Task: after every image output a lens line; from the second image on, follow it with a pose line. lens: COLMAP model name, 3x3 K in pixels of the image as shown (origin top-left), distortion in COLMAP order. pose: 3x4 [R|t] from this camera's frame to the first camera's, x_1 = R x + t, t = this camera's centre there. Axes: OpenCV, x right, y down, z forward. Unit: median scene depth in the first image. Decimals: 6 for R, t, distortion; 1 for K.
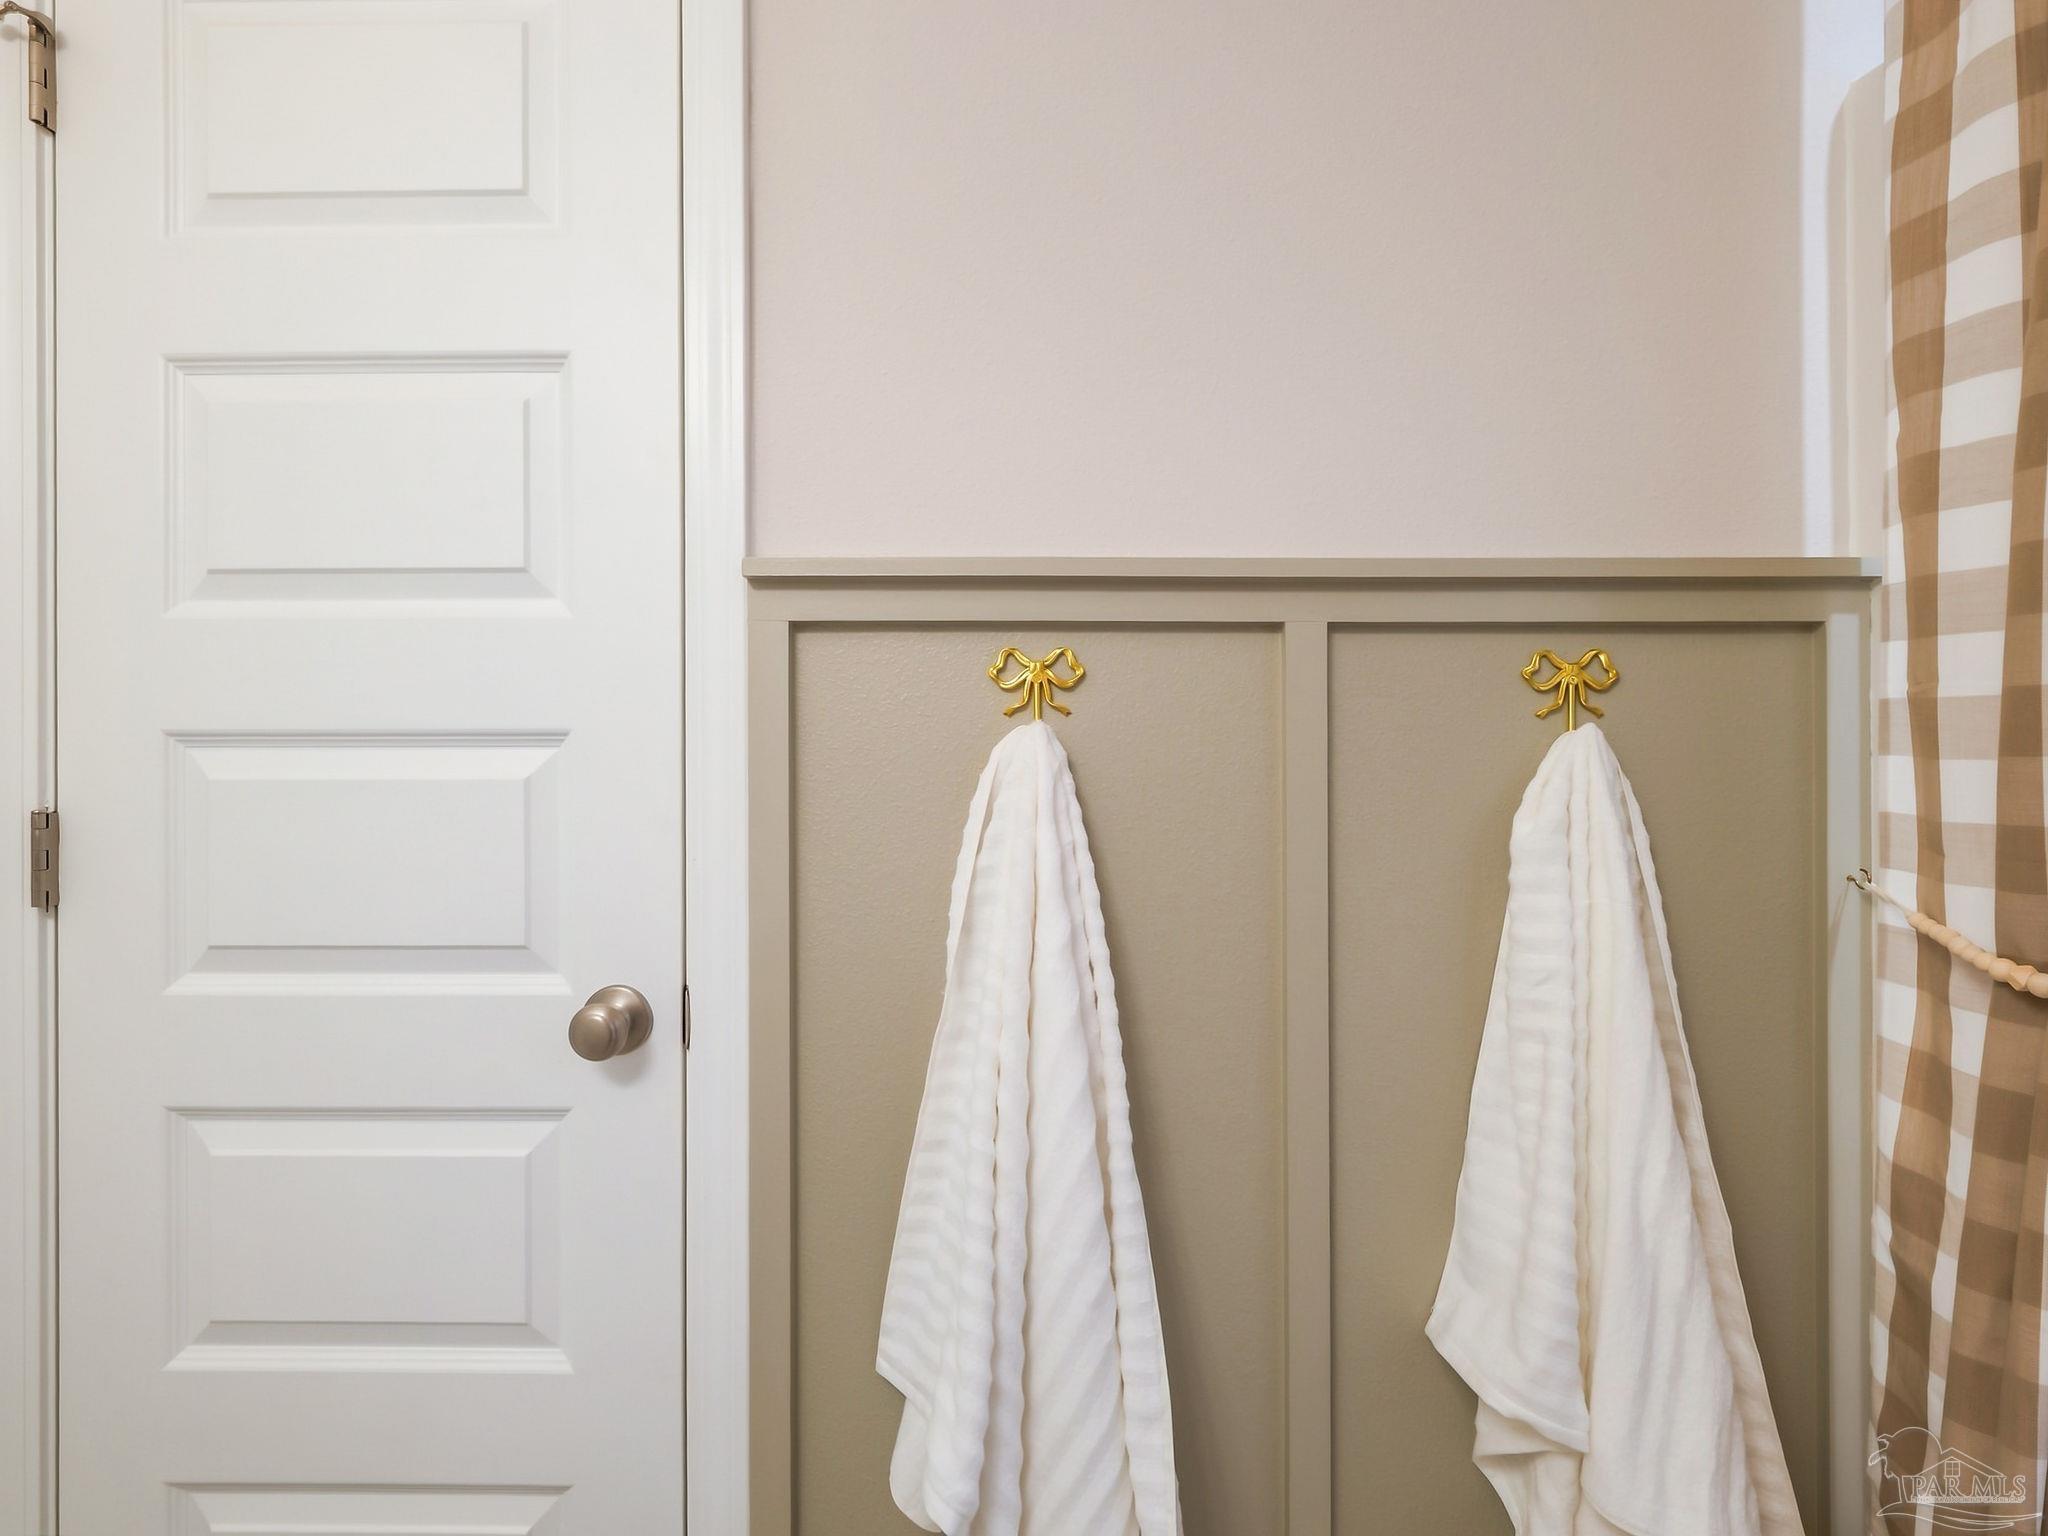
lens RADIAL K [[956.0, 0, 1024.0], [0, 956.0, 768.0], [0, 0, 1]] dist [-0.004850, -0.001004]
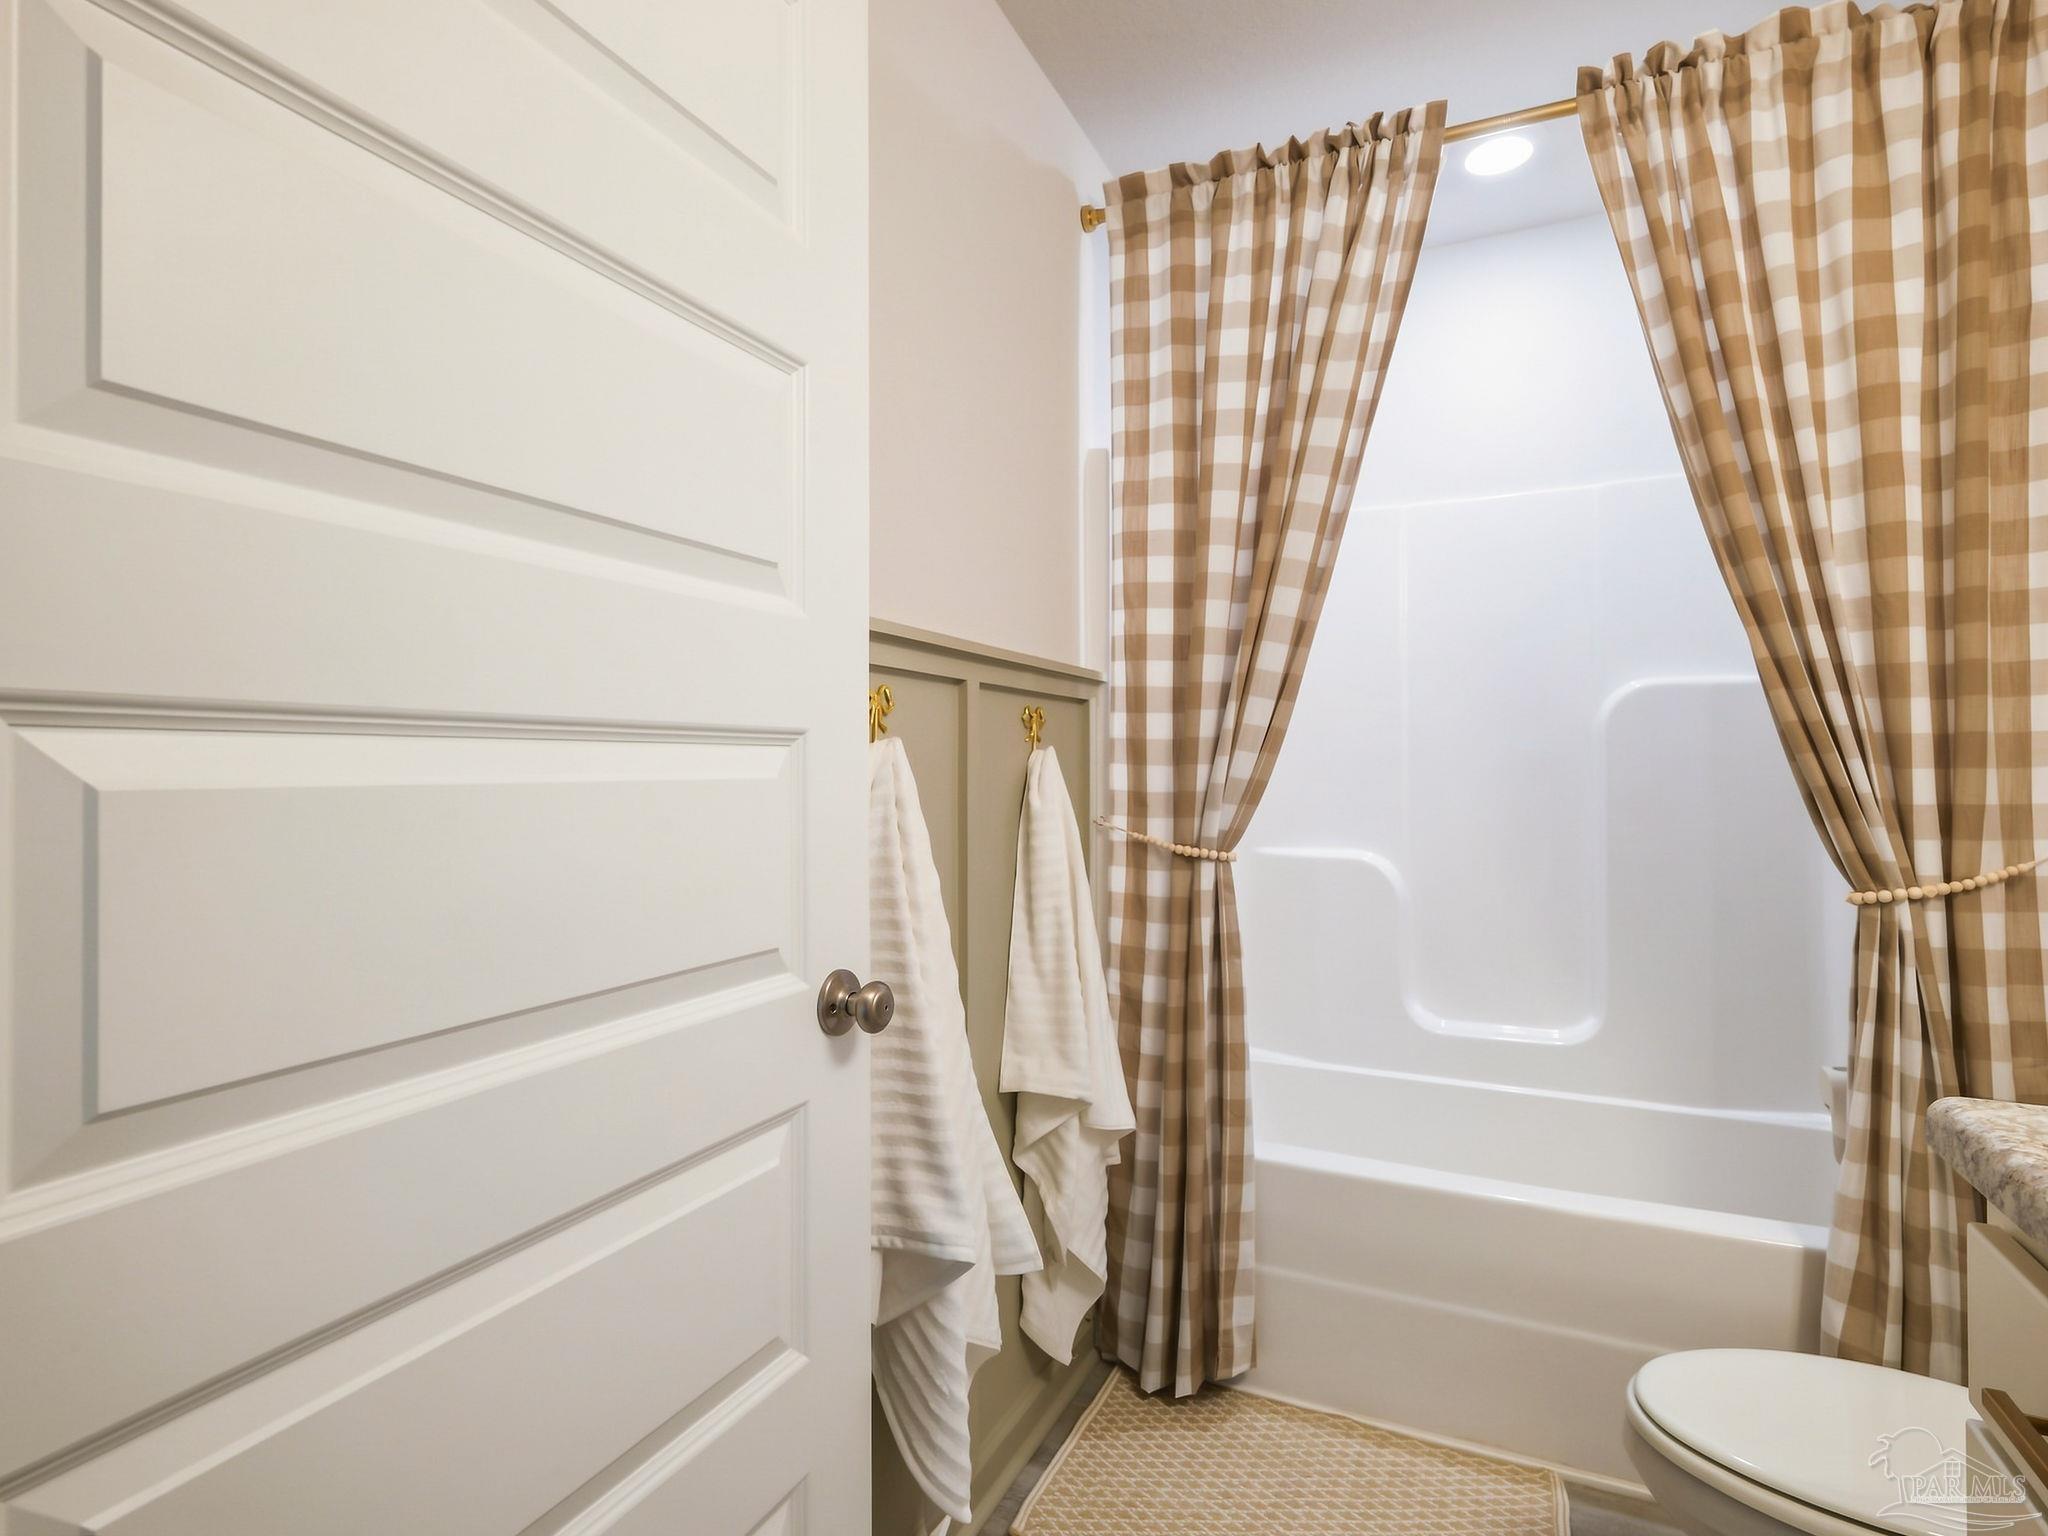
lens RADIAL K [[956.0, 0, 1024.0], [0, 956.0, 768.0], [0, 0, 1]] dist [-0.004850, -0.001004]
pose [[0.367302, 0.002894, 0.930097, -1.326391], [-0.000143, 0.999995, -0.003055, 0.004256], [-0.930102, 0.000989, 0.367300, 0.397900]]
